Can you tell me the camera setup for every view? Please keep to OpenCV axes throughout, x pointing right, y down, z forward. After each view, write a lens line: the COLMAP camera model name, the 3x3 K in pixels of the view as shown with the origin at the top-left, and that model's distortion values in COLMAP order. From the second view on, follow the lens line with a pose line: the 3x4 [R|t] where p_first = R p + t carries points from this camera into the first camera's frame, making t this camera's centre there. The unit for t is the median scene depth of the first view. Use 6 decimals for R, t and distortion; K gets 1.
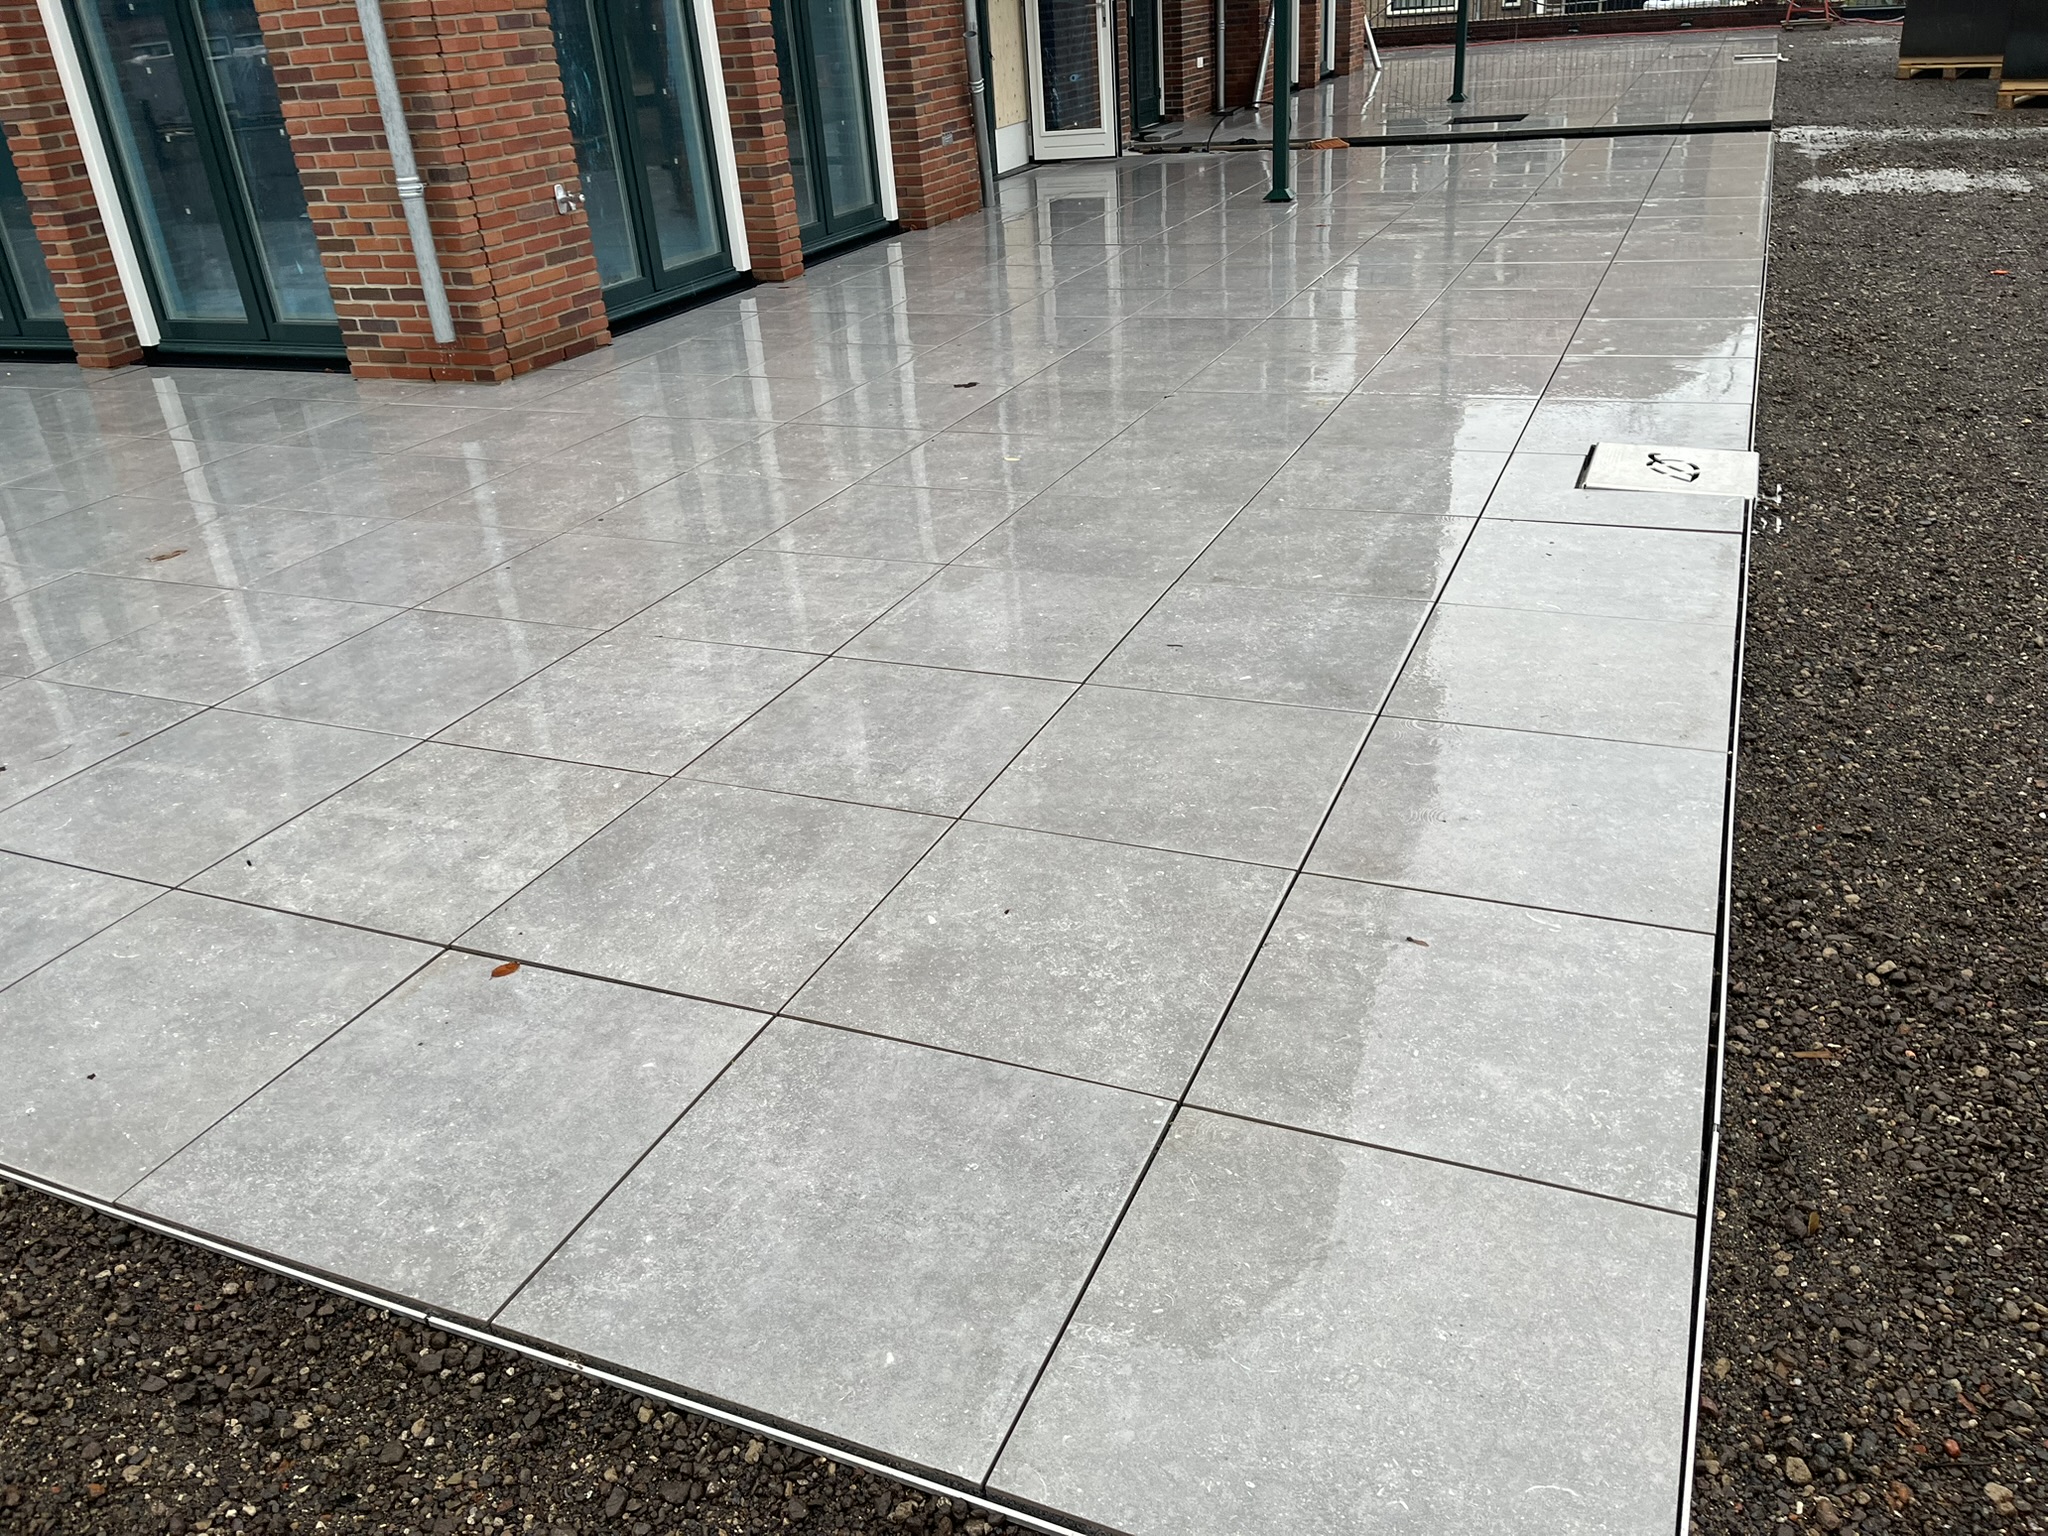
lens RADIAL K [[1497.7, 0, 1024.0], [0, 1497.7, 768.0], [0, 0, 1]] dist [0.086871, -0.119353]
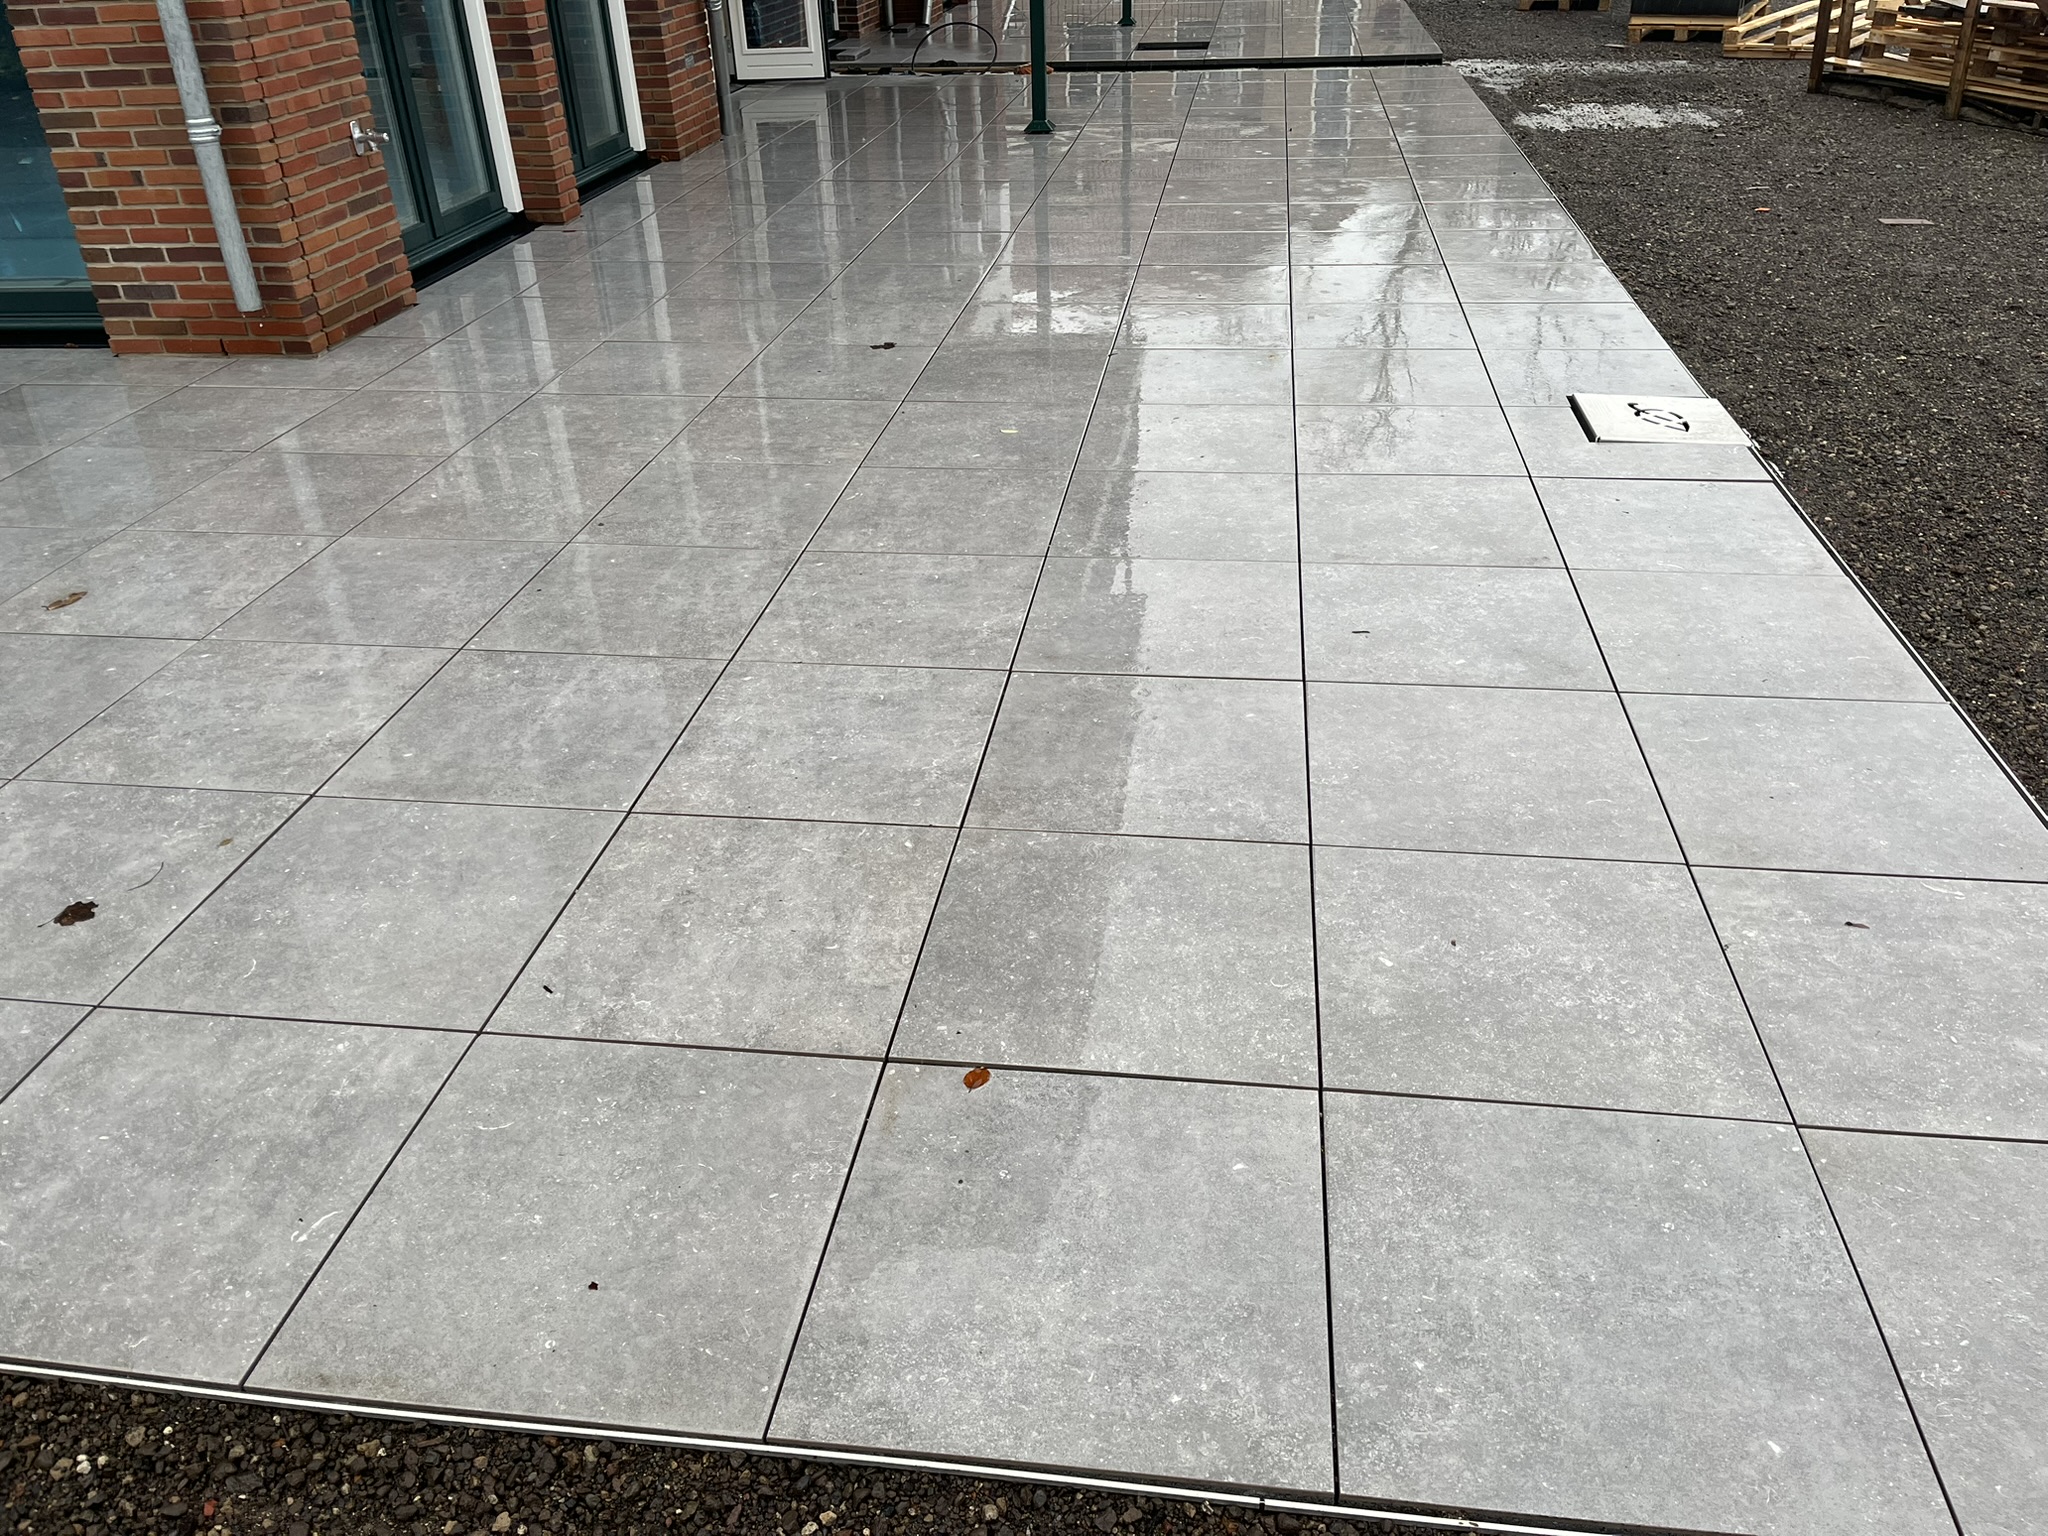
lens RADIAL K [[1497.7, 0, 1024.0], [0, 1497.7, 768.0], [0, 0, 1]] dist [0.086871, -0.119353]
pose [[0.962686, -0.100690, 0.251192, -0.201474], [0.087333, 0.994134, 0.063796, -0.040704], [-0.256142, -0.039479, 0.965833, 0.050241]]
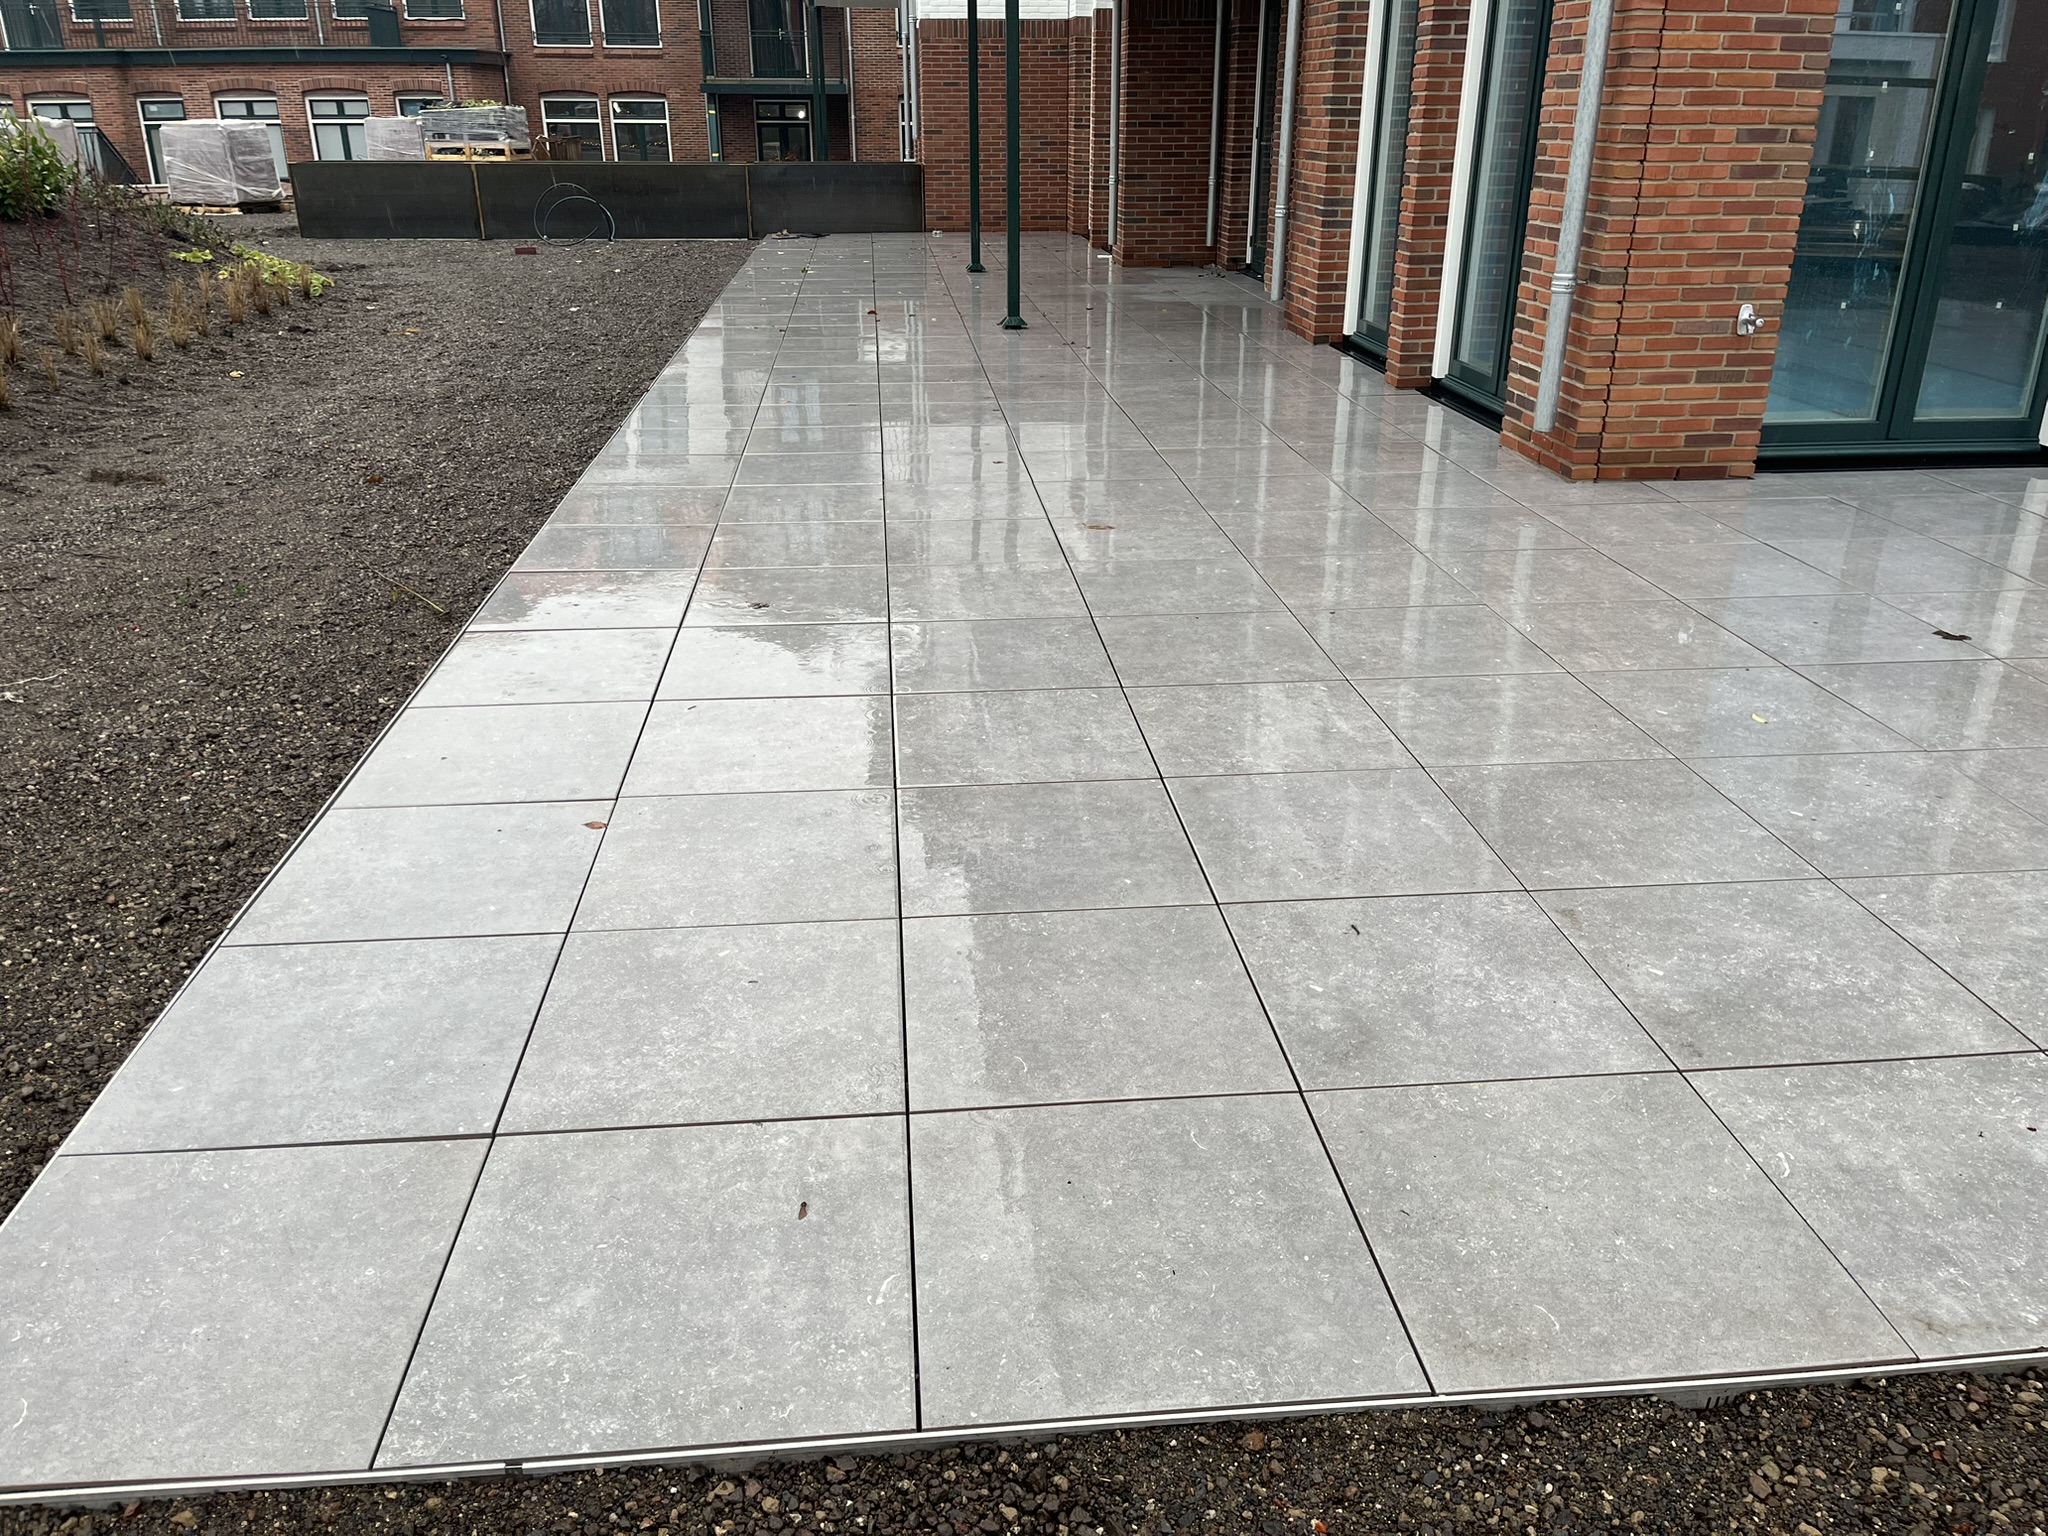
lens RADIAL K [[1562.2, 0, 1028.5], [0, 1562.2, 761.4], [0, 0, 1]] dist [-0.004611, -0.001734]
pose [[0.476439, 0.401100, -0.782384, 0.355502], [-0.429408, 0.882677, 0.191025, -0.136710], [0.767212, 0.244950, 0.592777, 0.173058]]
